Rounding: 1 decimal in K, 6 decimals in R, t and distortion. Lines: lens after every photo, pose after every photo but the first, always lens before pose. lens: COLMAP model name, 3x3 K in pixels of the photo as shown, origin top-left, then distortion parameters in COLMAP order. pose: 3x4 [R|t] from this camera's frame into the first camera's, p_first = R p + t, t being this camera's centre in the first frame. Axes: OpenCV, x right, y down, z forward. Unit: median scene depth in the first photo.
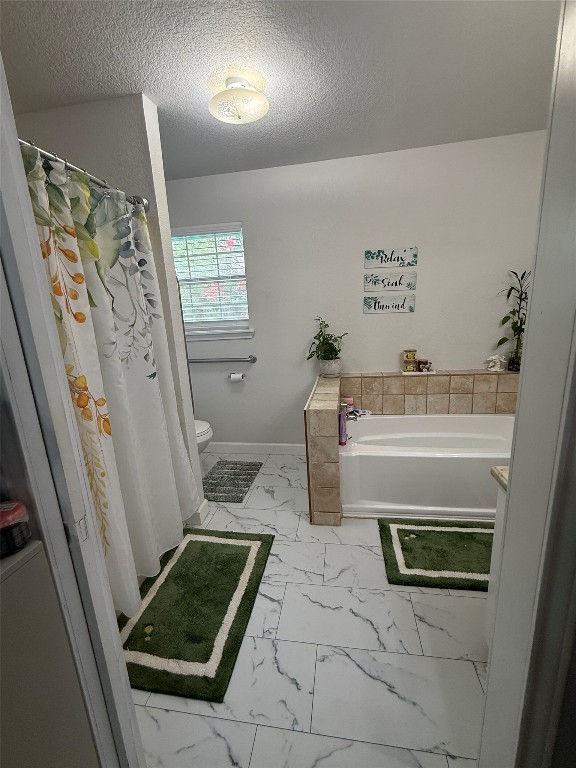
lens RADIAL K [[333.6, 0, 289.0], [0, 333.6, 384.5], [0, 0, 1]] dist [0.005300, 0.000134]
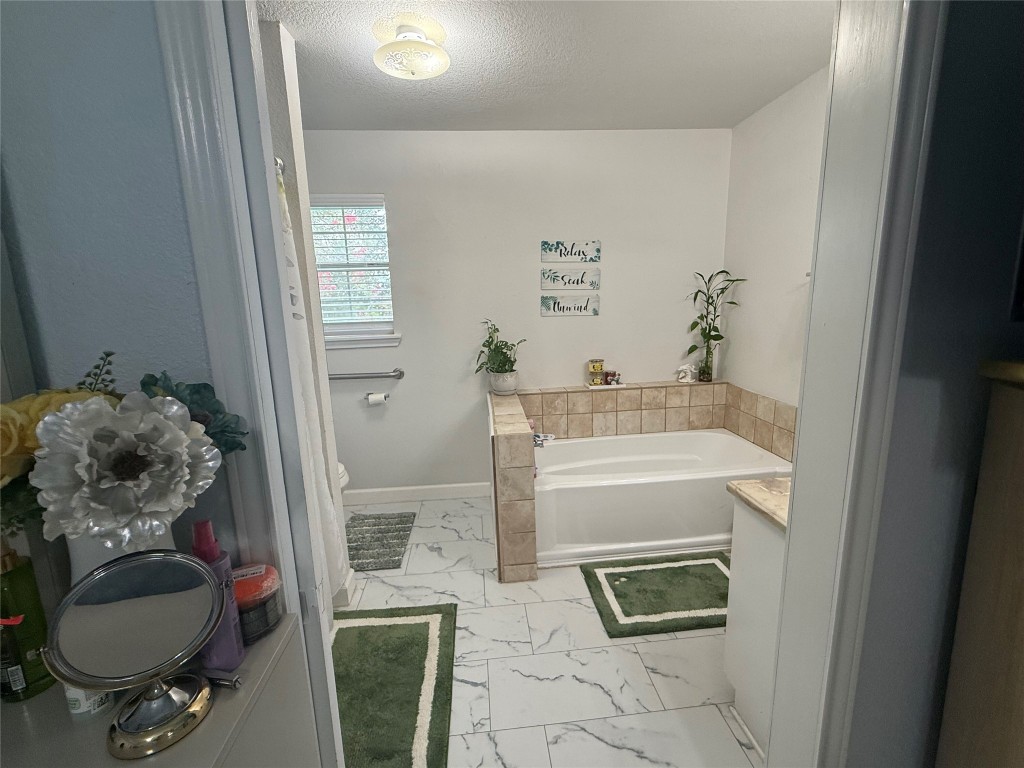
lens RADIAL K [[444.8, 0, 515.2], [0, 444.8, 383.0], [0, 0, 1]] dist [0.005300, 0.000134]
pose [[0.967445, -0.022804, 0.252051, -0.150164], [0.036107, 0.998181, -0.048278, 0.003010], [-0.250491, 0.055807, 0.966509, -0.041199]]
